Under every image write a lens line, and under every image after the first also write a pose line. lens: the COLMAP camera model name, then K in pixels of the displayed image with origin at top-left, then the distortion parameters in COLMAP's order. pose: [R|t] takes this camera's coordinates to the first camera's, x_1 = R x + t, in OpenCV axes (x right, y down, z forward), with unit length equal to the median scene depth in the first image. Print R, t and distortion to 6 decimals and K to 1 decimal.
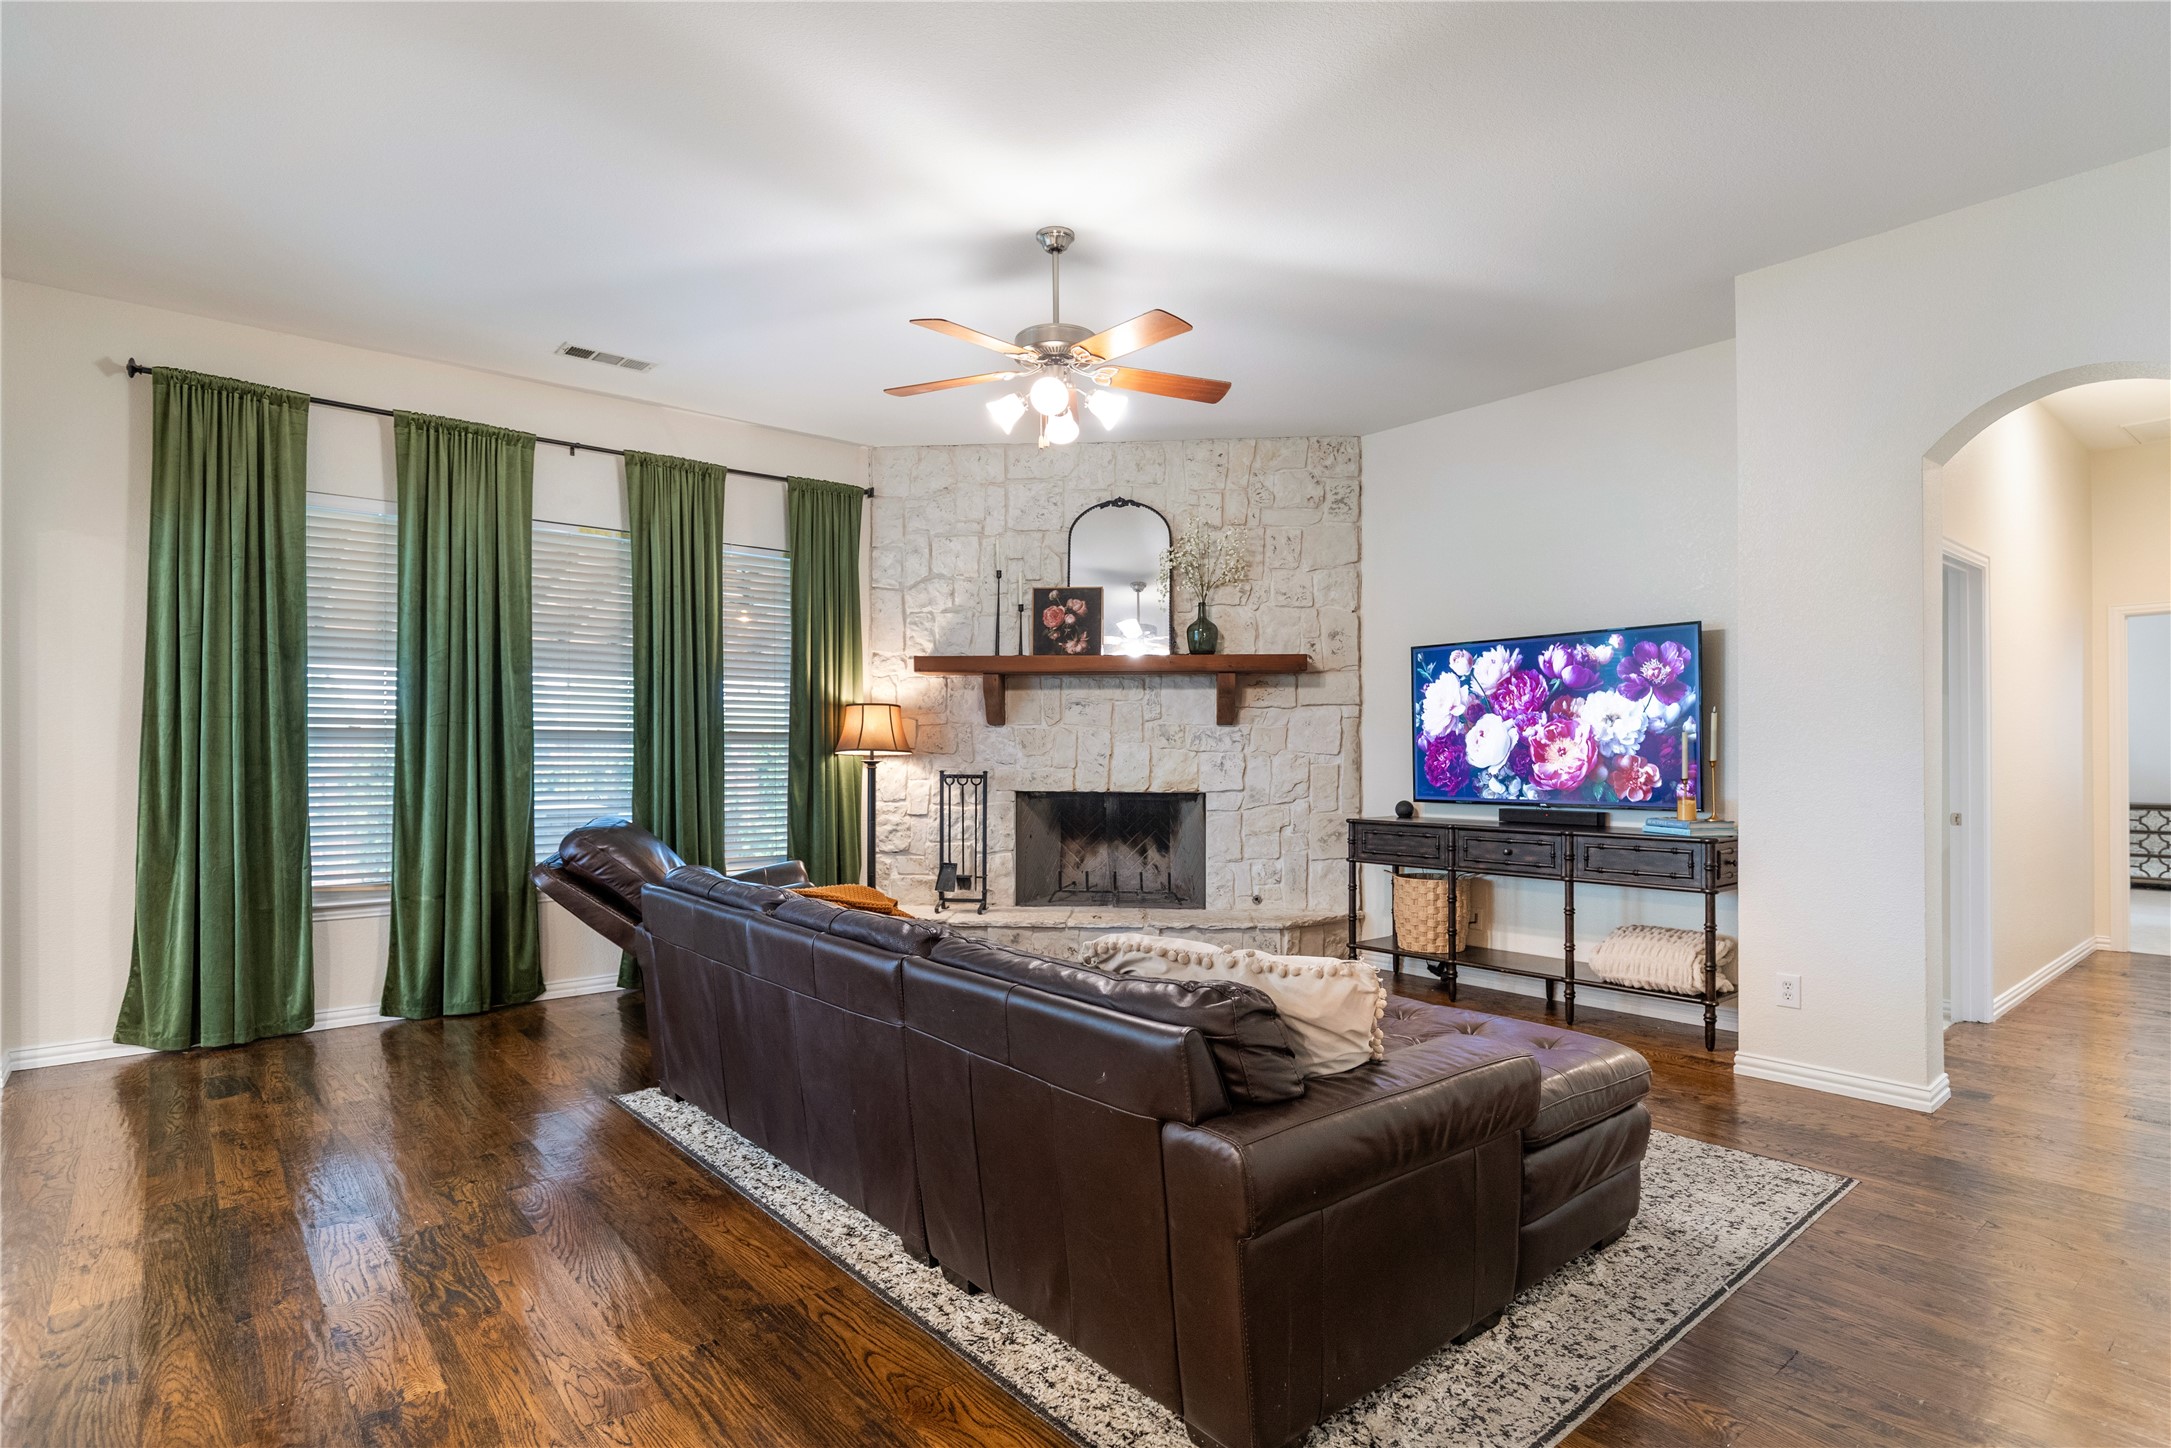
lens RADIAL K [[1098.7, 0, 1087.3], [0, 1098.7, 761.0], [0, 0, 1]] dist [0.002068, 0.000007]
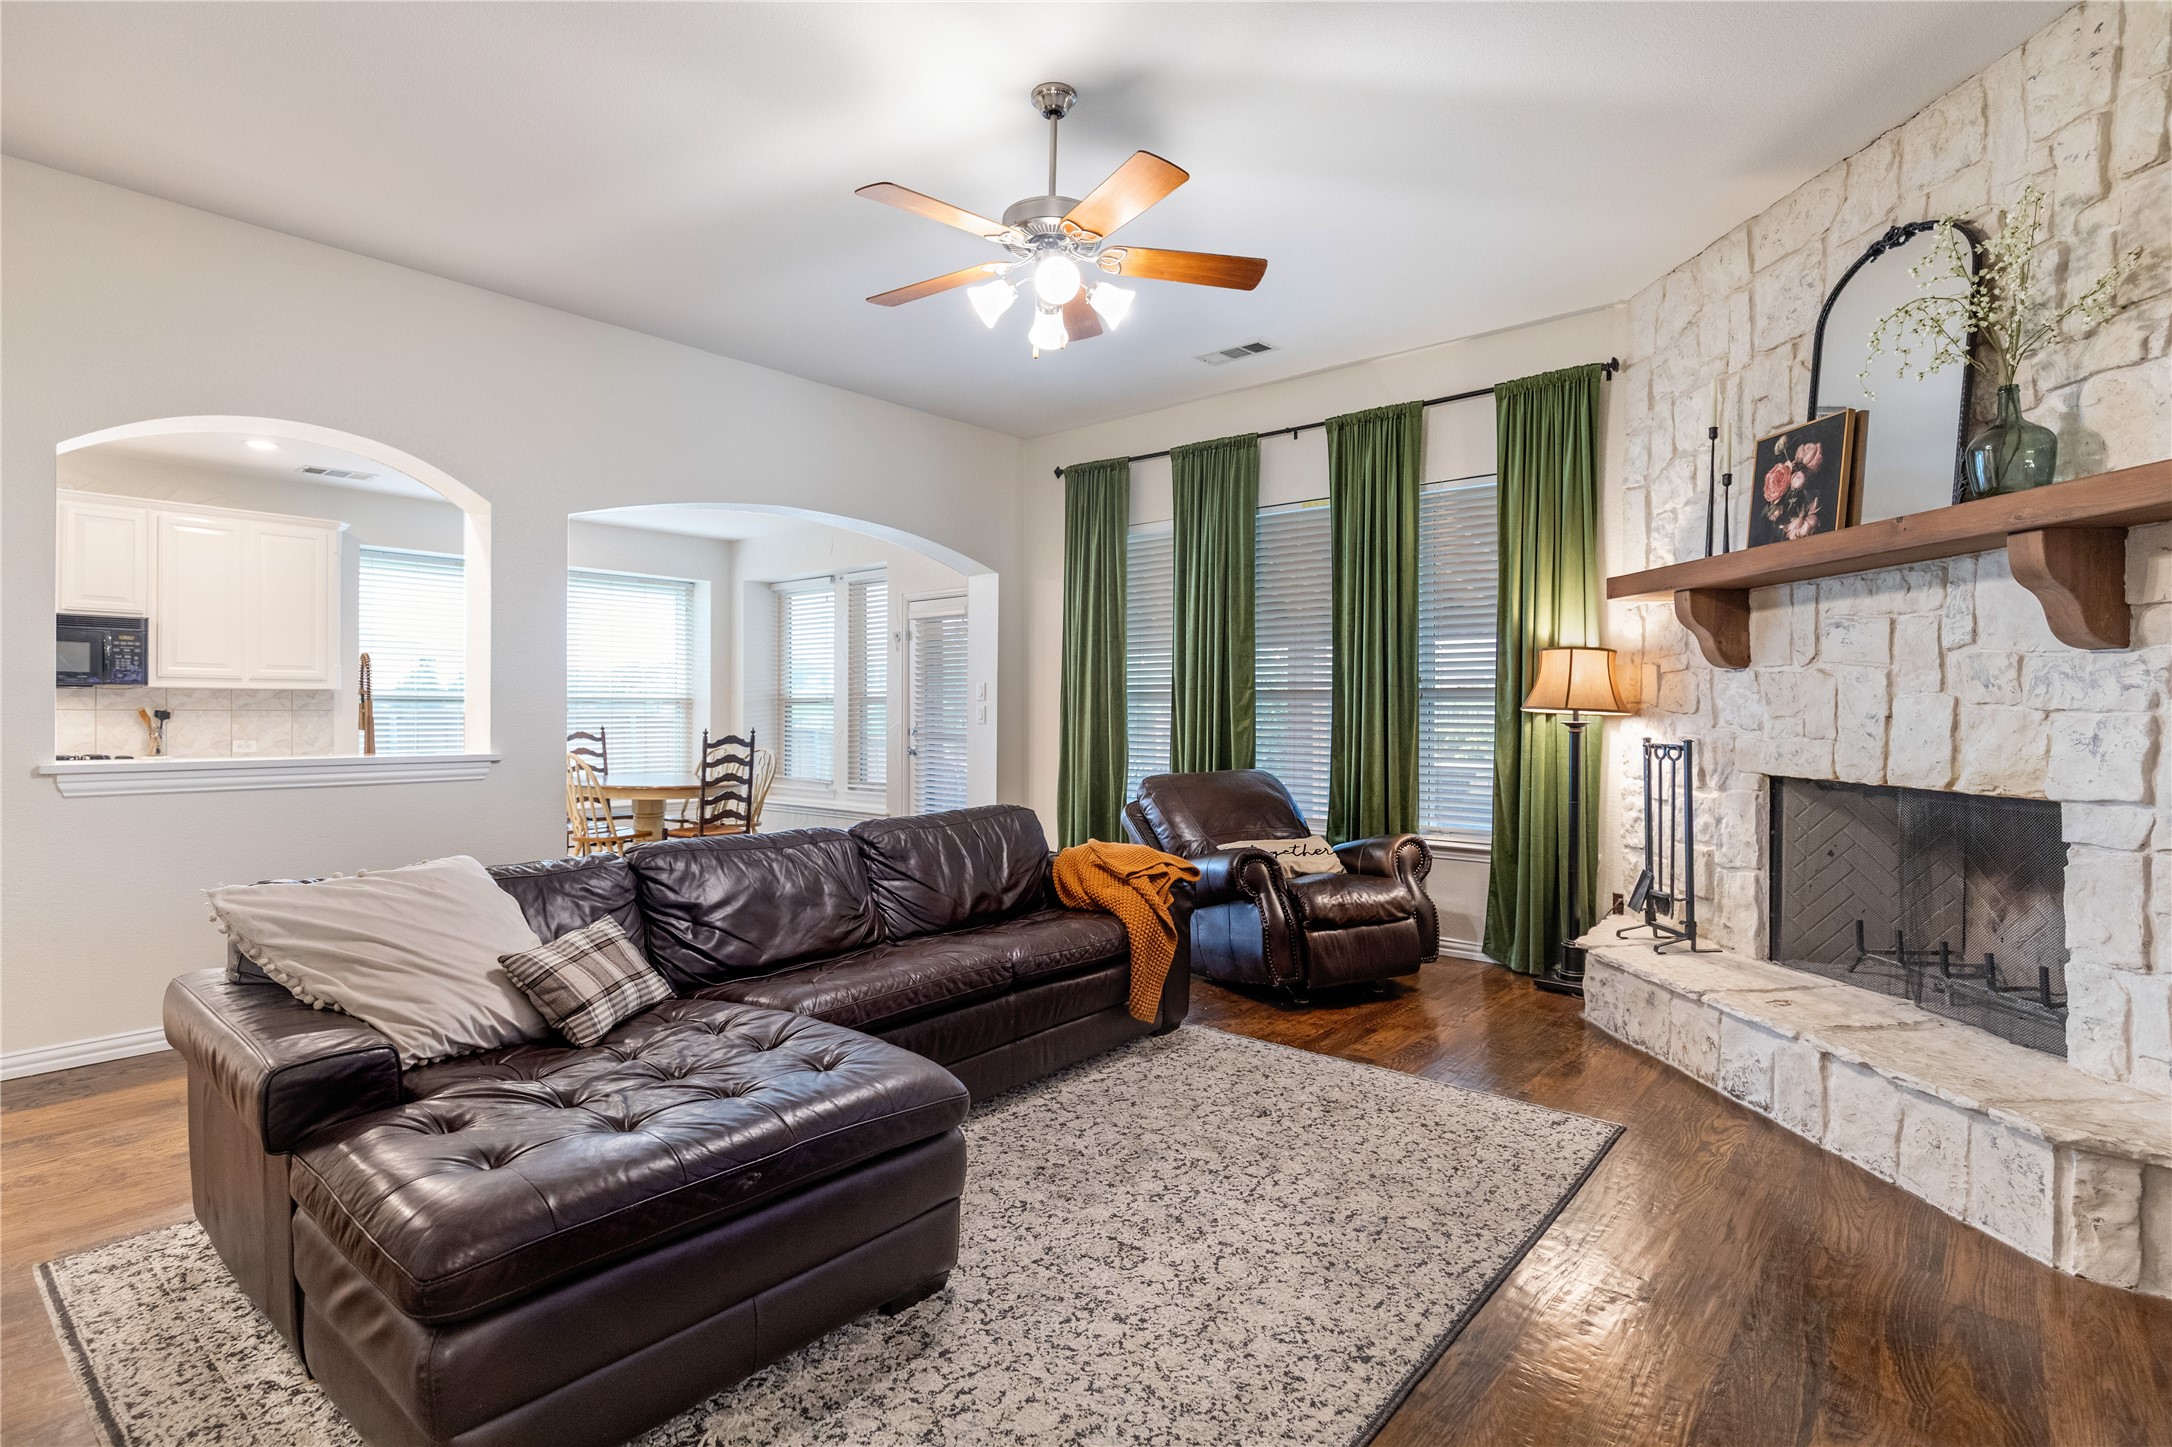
lens RADIAL K [[1064.8, 0, 1086.0], [0, 1064.8, 723.5], [0, 0, 1]] dist [-0.002464, -0.000629]
pose [[0.164200, 0.013323, -0.986337, 0.473546], [-0.010882, 0.999872, 0.011694, -0.004150], [0.986367, 0.008813, 0.164324, 0.540108]]
